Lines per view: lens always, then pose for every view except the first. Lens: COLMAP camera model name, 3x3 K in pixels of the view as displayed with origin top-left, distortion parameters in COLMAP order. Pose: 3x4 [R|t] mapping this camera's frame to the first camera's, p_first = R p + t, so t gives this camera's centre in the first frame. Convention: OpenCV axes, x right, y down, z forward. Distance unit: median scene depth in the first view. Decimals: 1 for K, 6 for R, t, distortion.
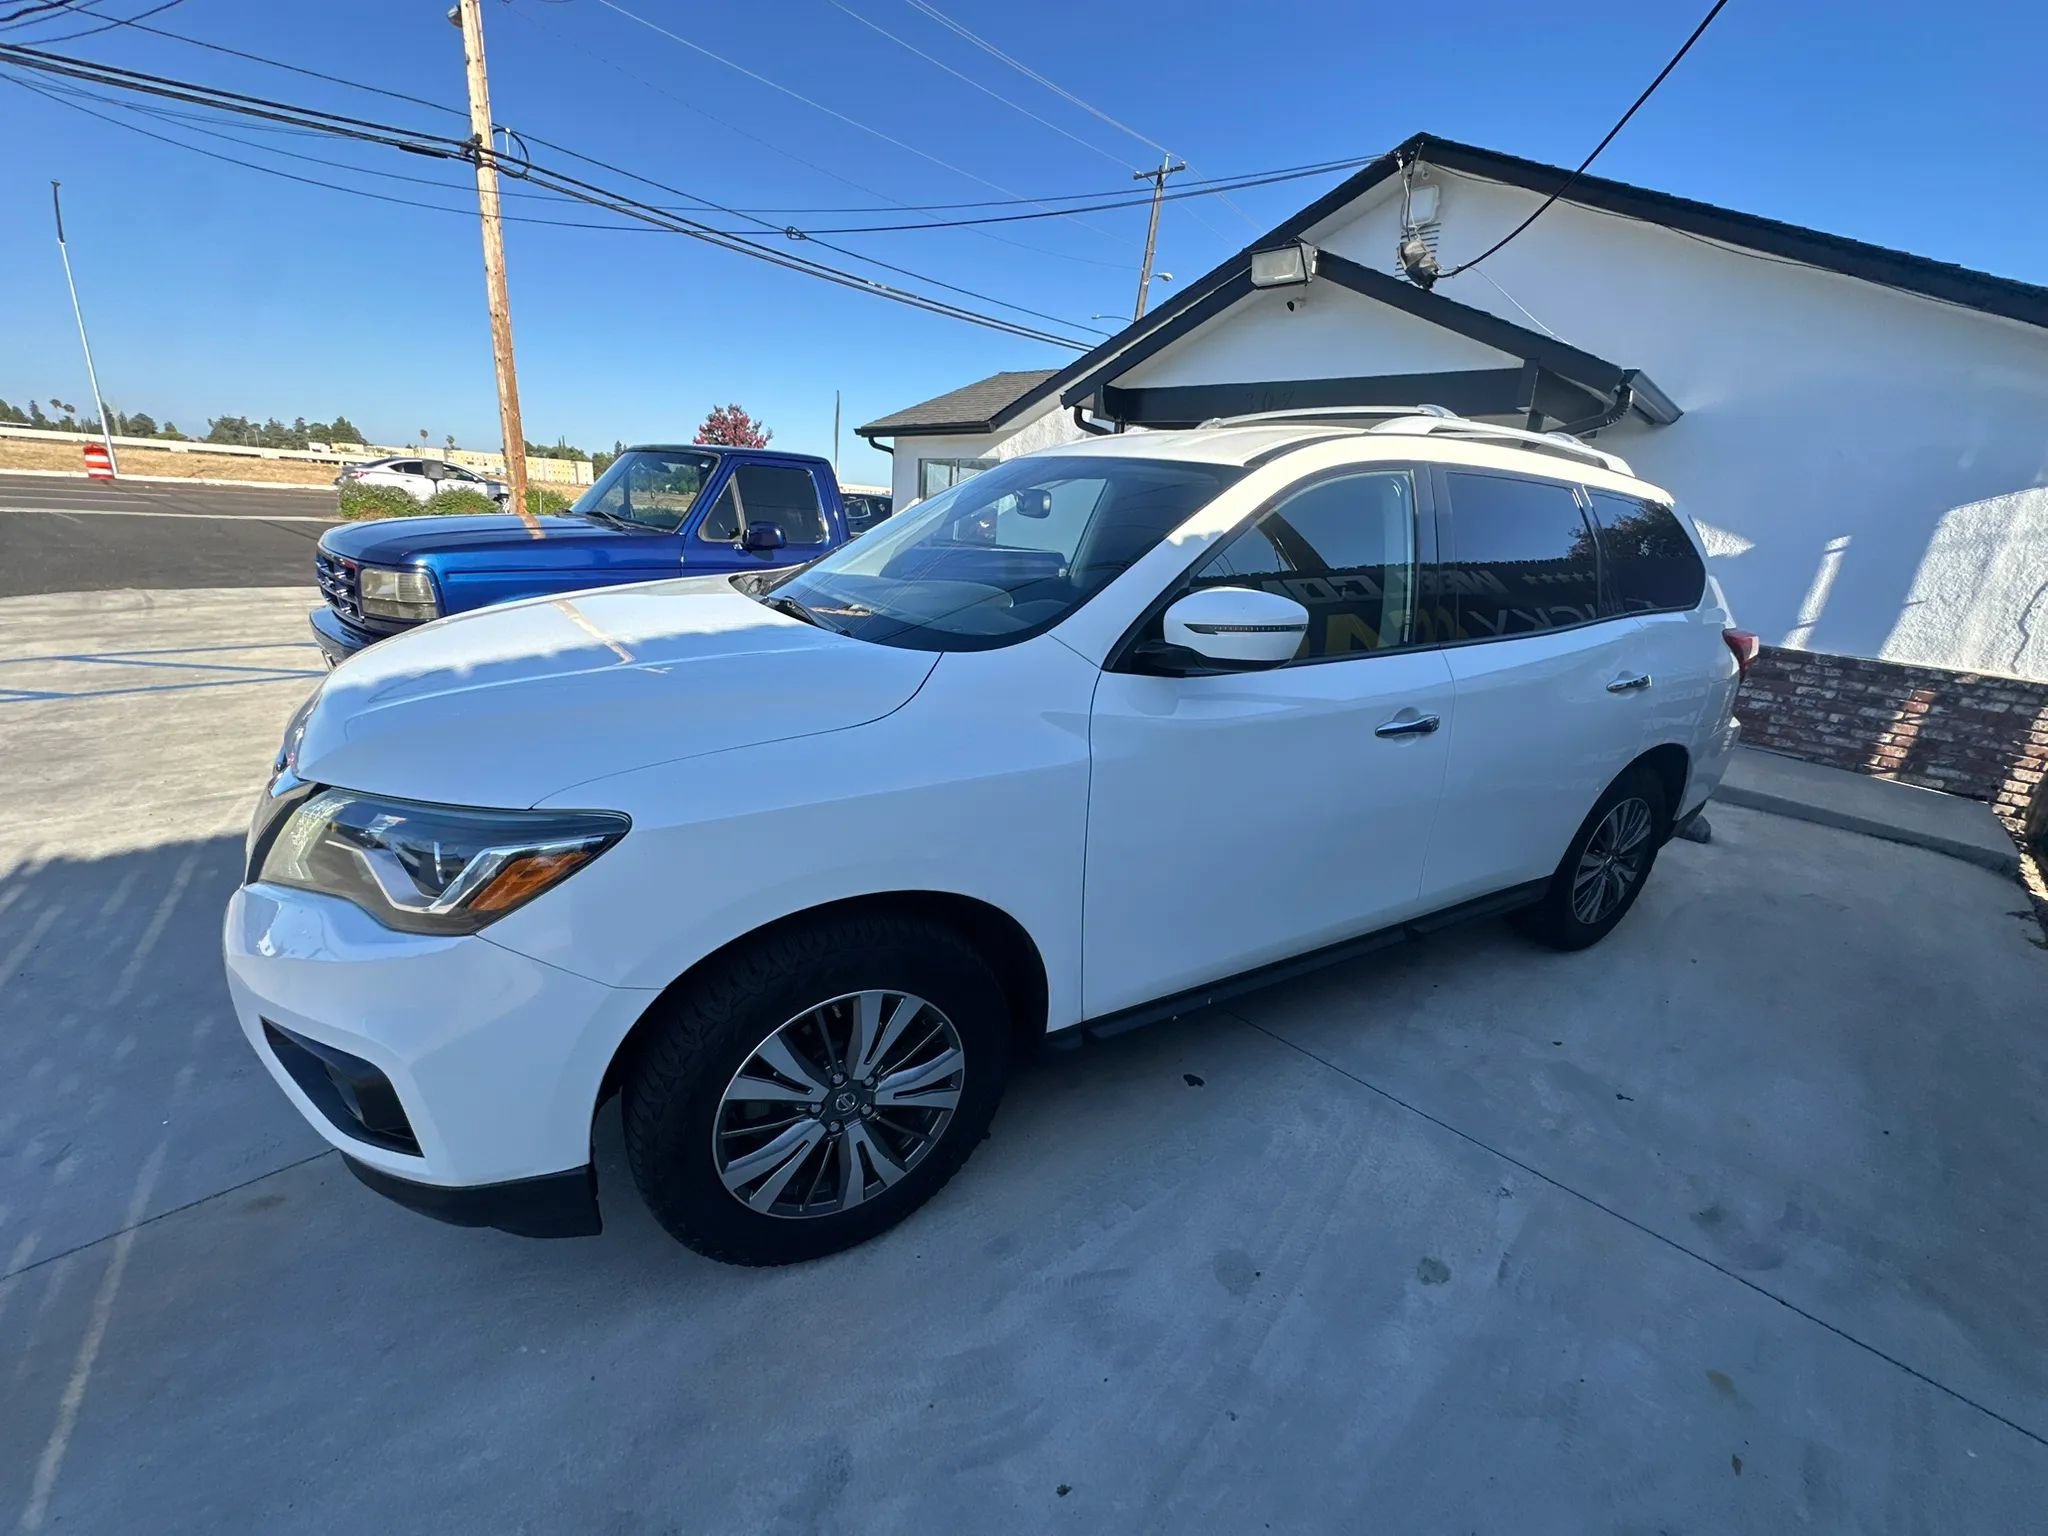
lens RADIAL K [[821.1, 0, 1022.9], [0, 821.1, 769.7], [0, 0, 1]] dist [-0.006007, 0.001286]
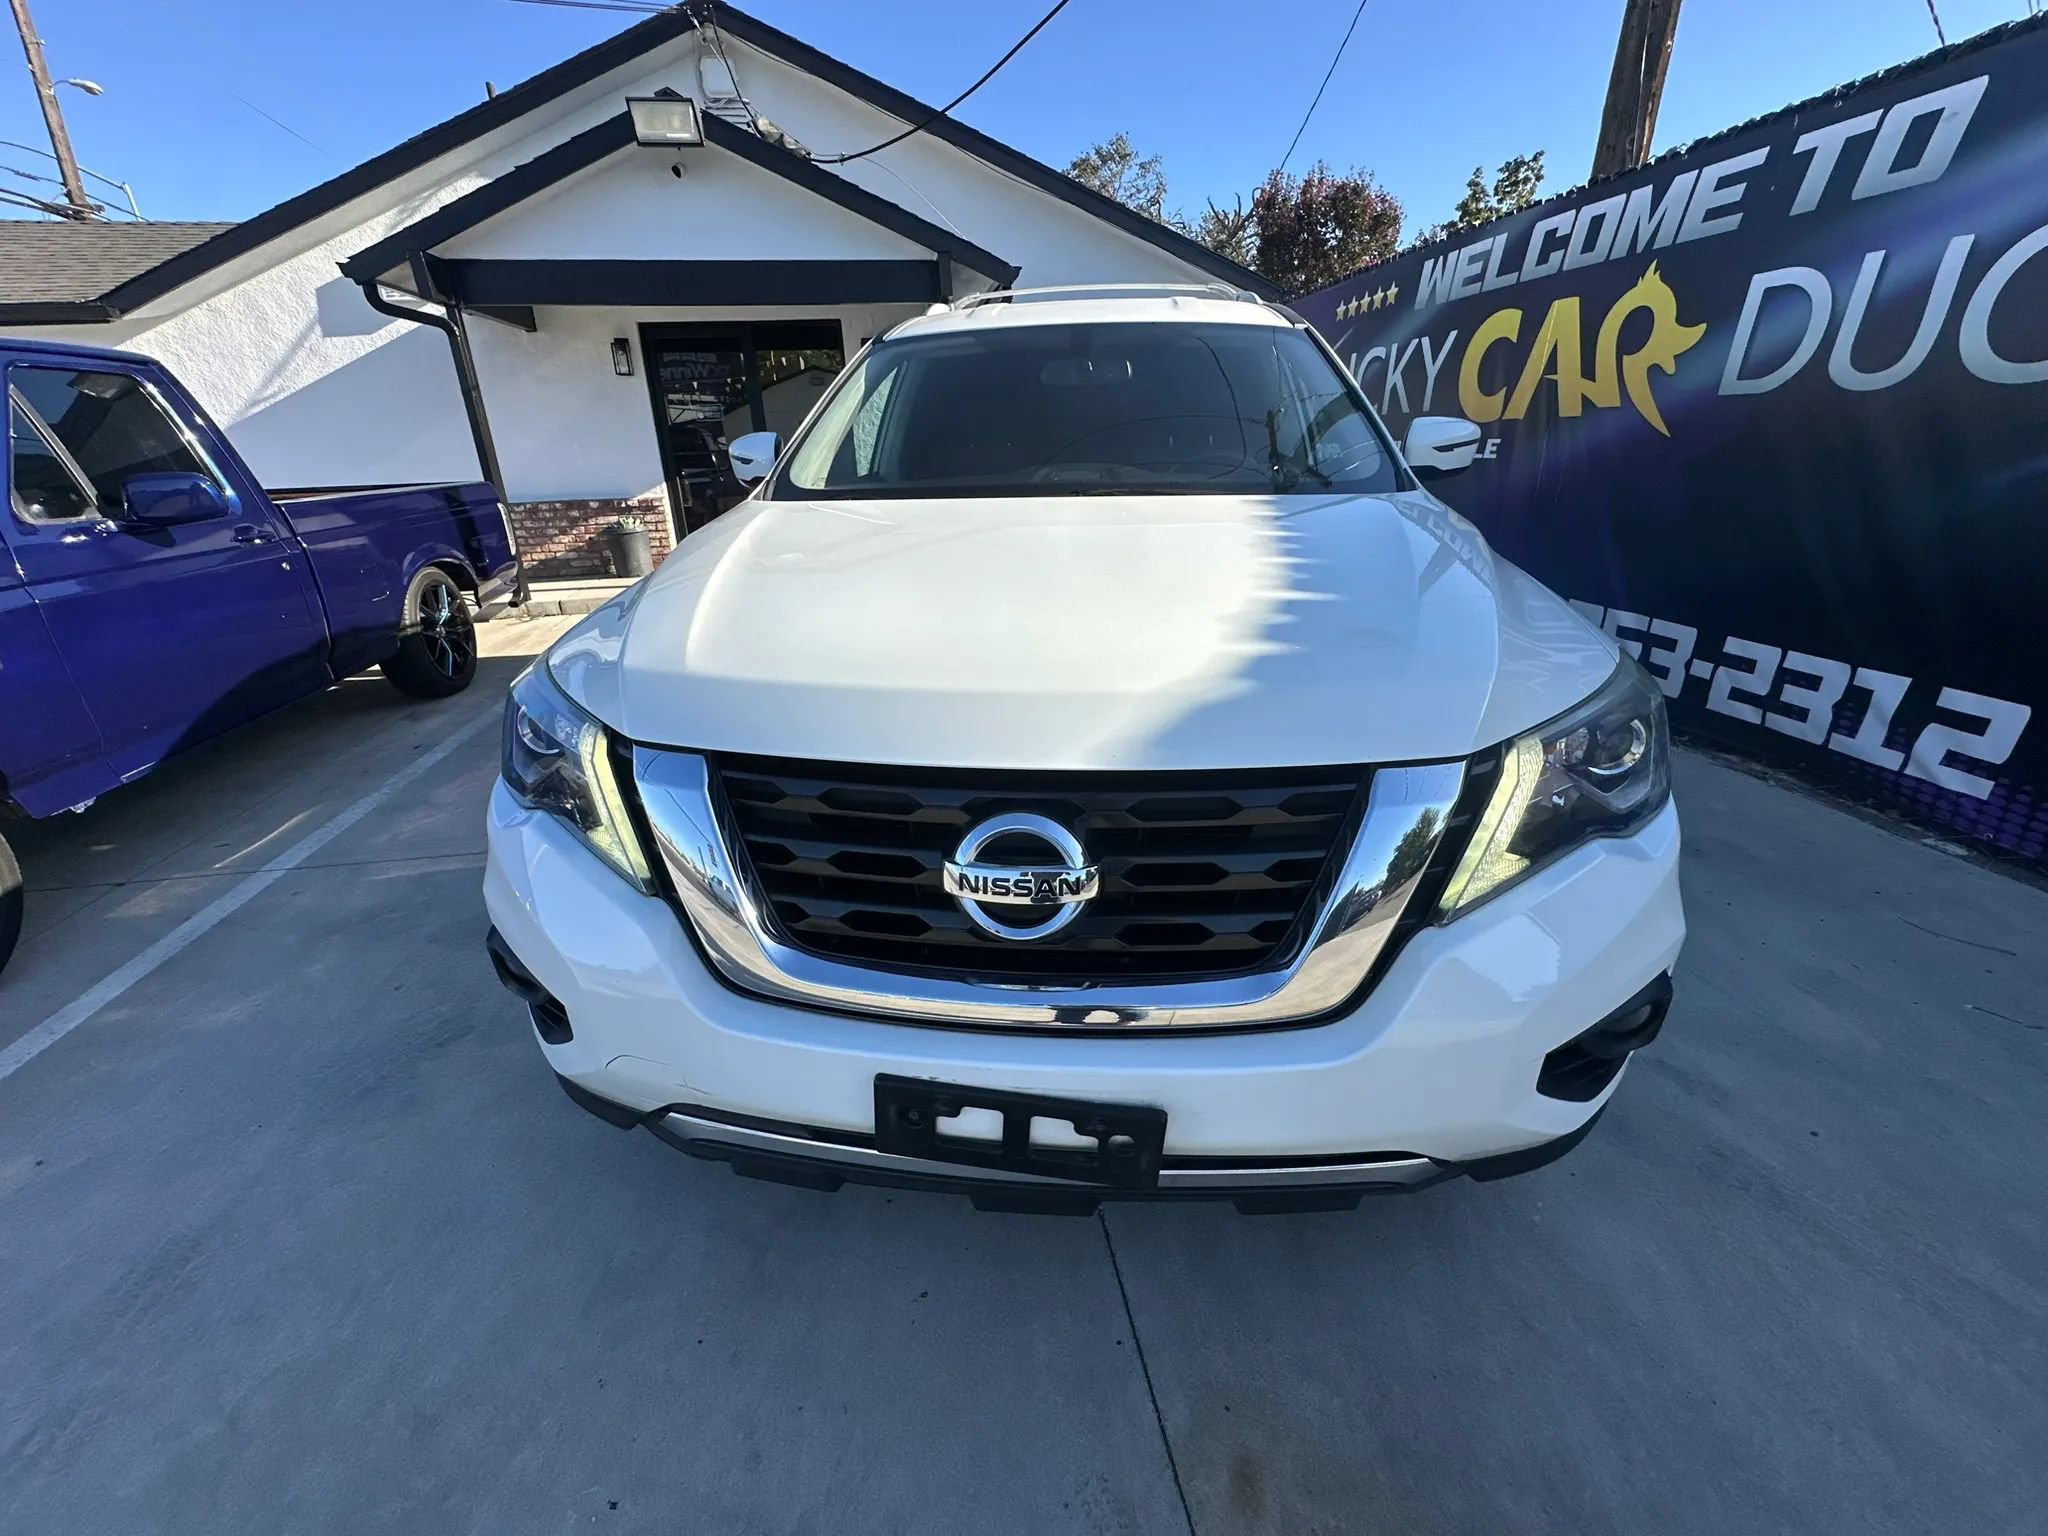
lens RADIAL K [[821.1, 0, 1020.9], [0, 821.1, 771.2], [0, 0, 1]] dist [-0.006007, 0.001286]
pose [[0.586423, -0.380811, 0.714906, -0.428560], [0.307093, 0.921229, 0.238811, -0.069615], [-0.749534, 0.079499, 0.657175, 0.218028]]
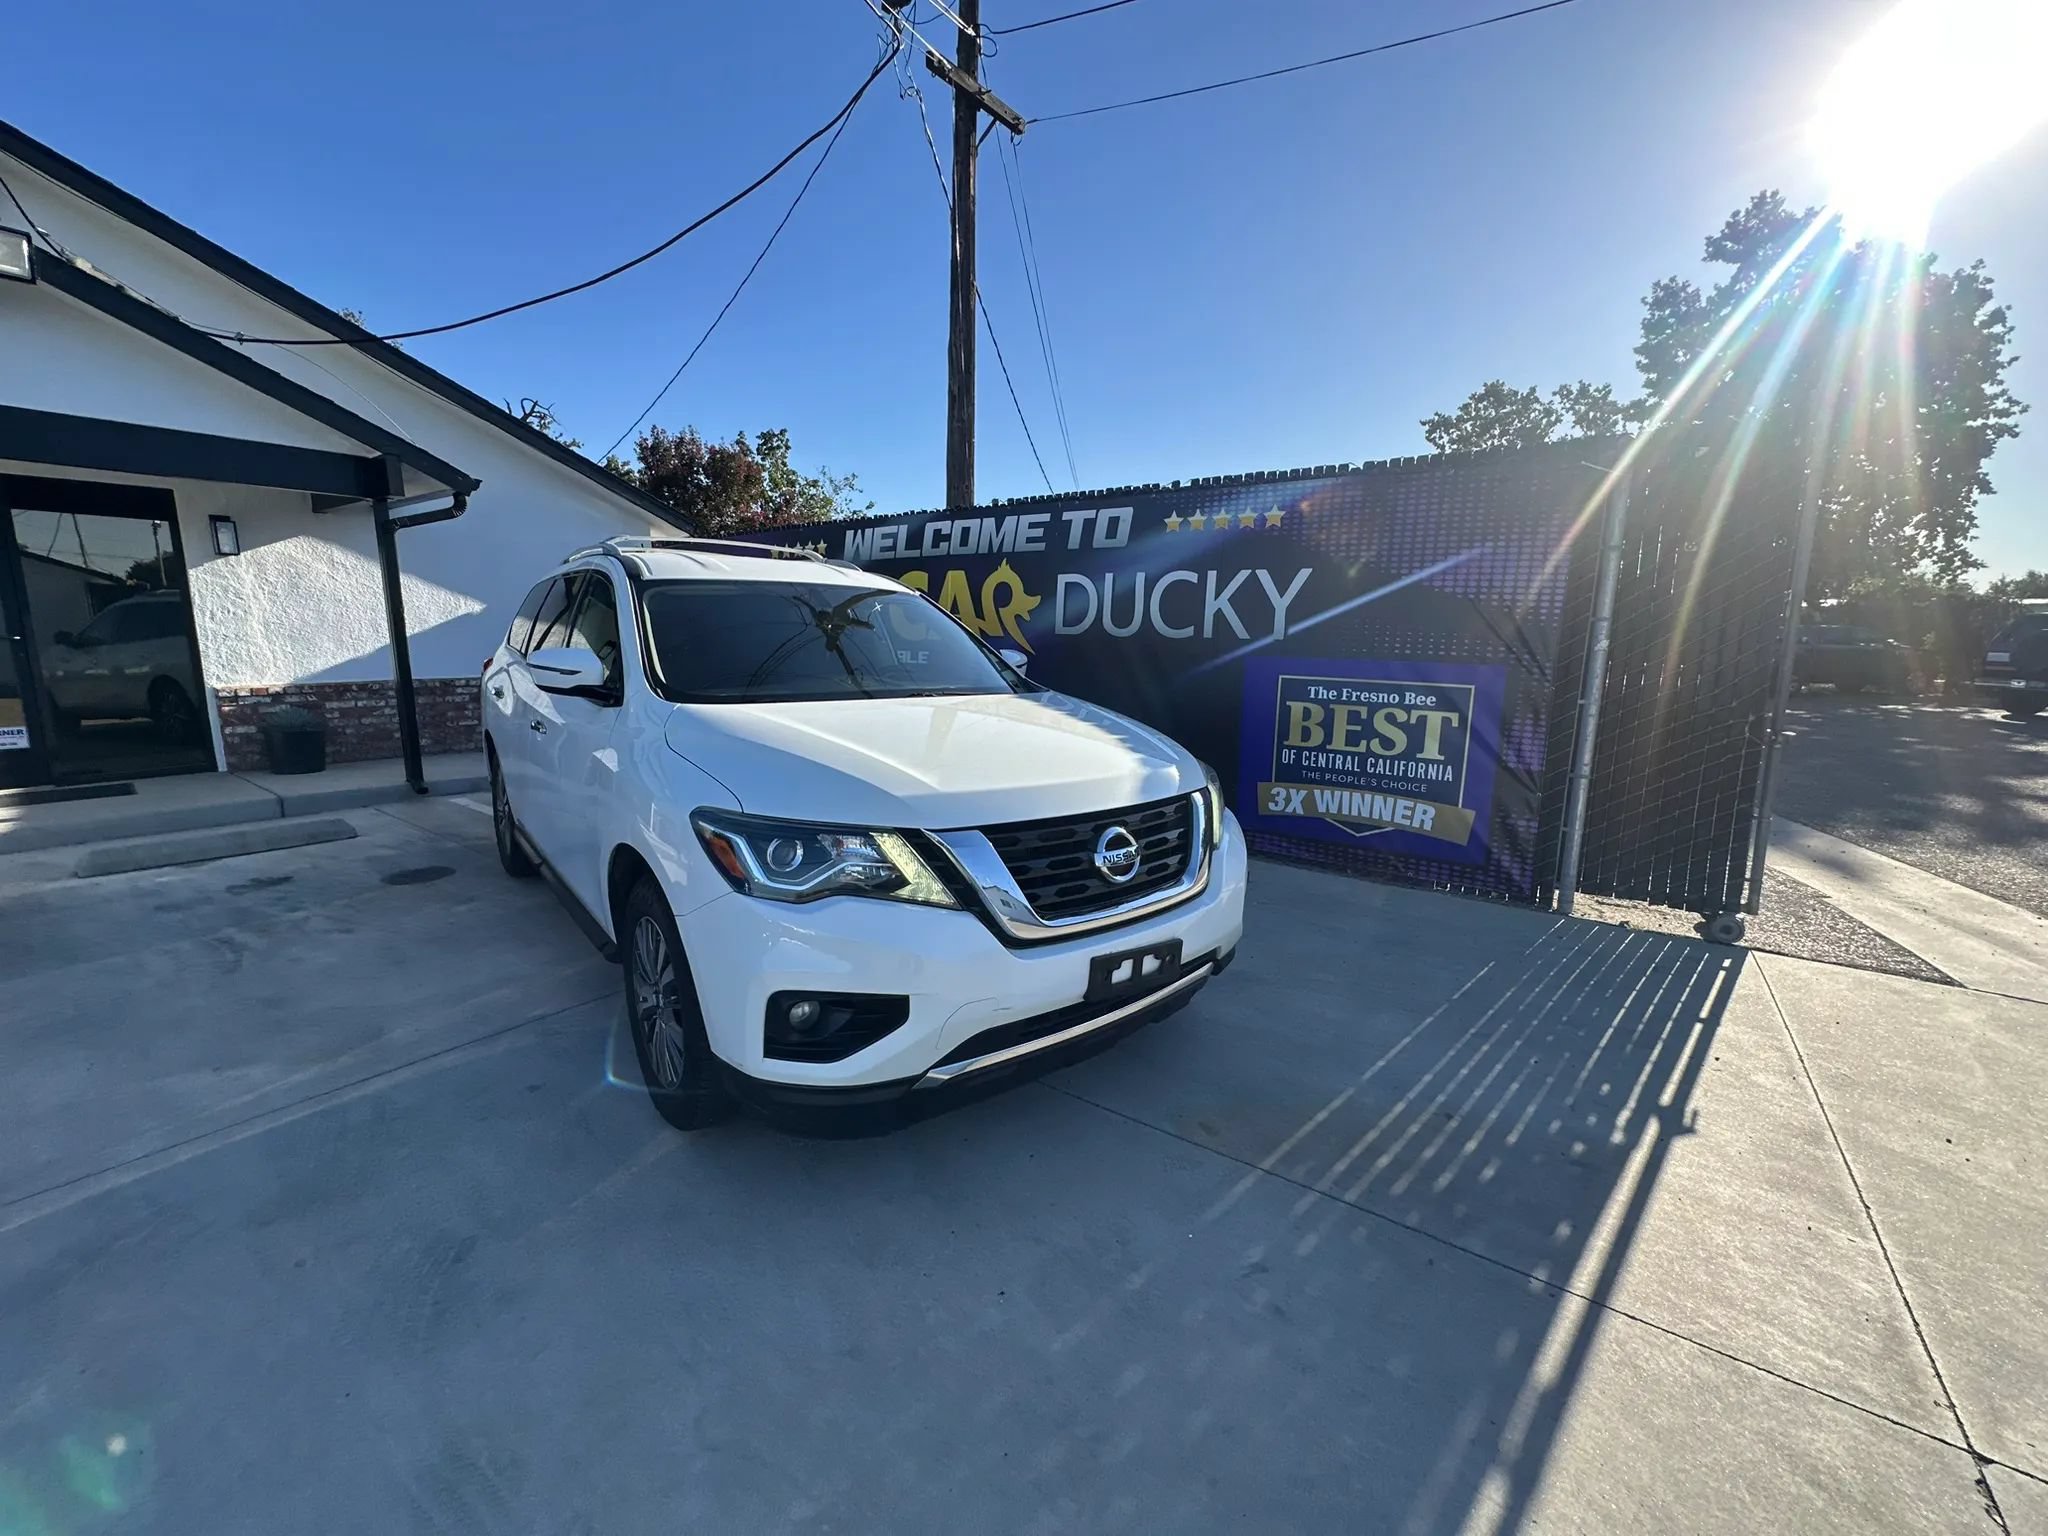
lens RADIAL K [[821.1, 0, 1020.7], [0, 821.1, 770.3], [0, 0, 1]] dist [-0.006007, 0.001286]
pose [[-0.157590, -0.237255, 0.958580, -0.700859], [0.272575, 0.922547, 0.273148, -0.176276], [-0.949141, 0.304331, -0.080715, 0.411340]]
